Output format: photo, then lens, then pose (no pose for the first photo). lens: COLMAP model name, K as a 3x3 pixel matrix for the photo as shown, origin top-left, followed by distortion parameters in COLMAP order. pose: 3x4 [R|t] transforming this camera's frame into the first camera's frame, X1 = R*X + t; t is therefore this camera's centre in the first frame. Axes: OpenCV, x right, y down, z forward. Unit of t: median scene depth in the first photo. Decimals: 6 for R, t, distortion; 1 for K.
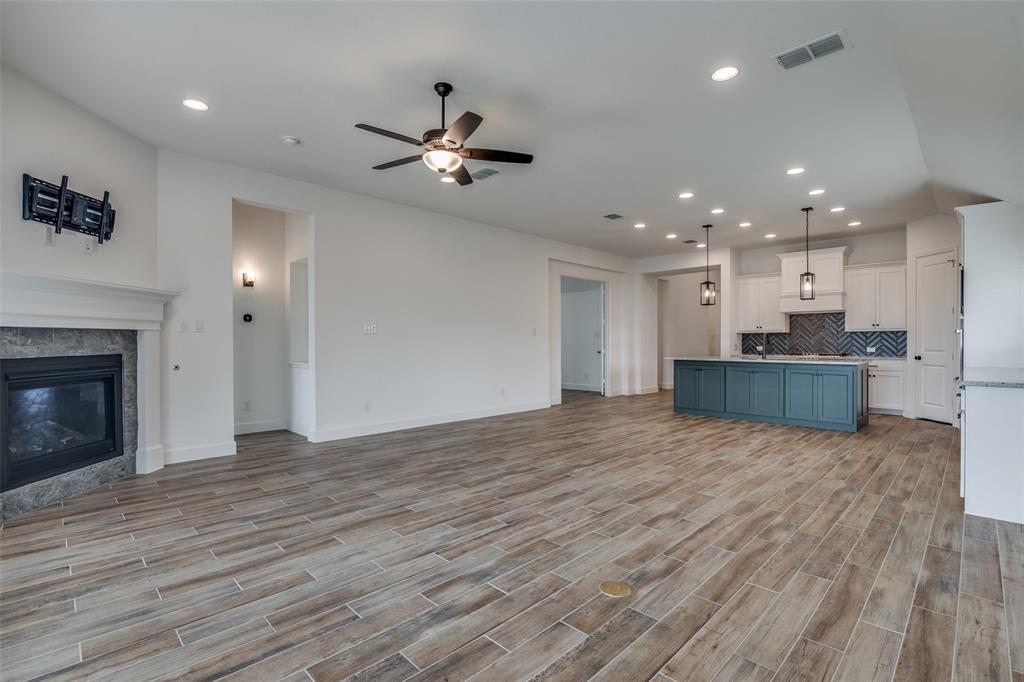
lens RADIAL K [[475.0, 0, 512.9], [0, 475.0, 343.8], [0, 0, 1]] dist [-0.026153, -0.000622]
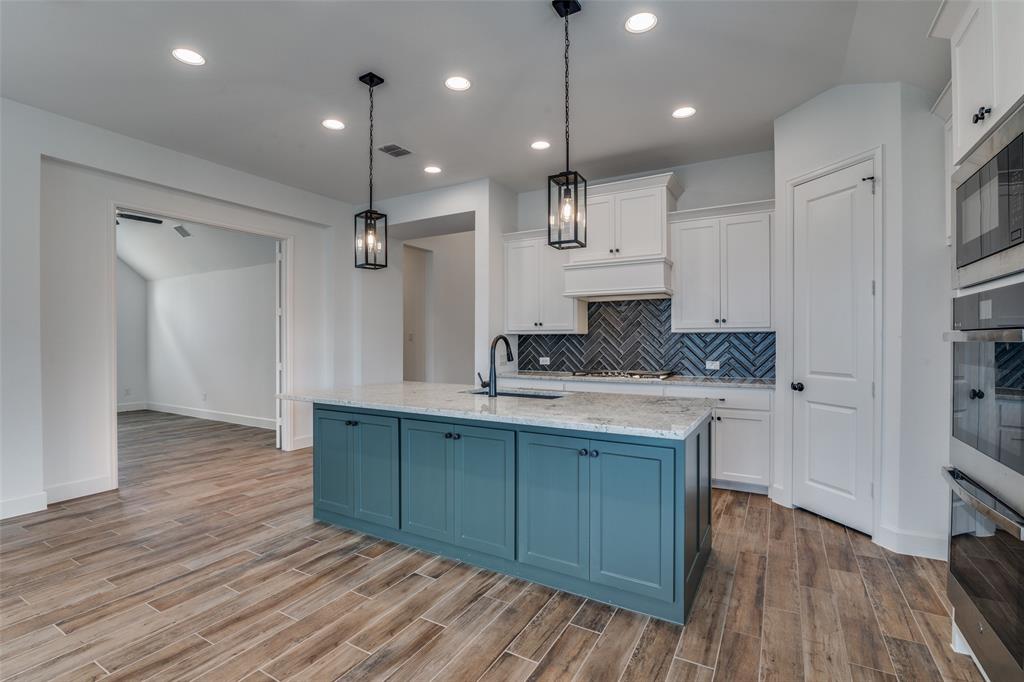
lens RADIAL K [[475.0, 0, 510.4], [0, 475.0, 340.1], [0, 0, 1]] dist [-0.026153, -0.000622]
pose [[0.966094, 0.001018, 0.258187, 0.387461], [0.000376, 0.999986, -0.005347, -0.014586], [-0.258189, 0.005262, 0.966080, 0.517789]]
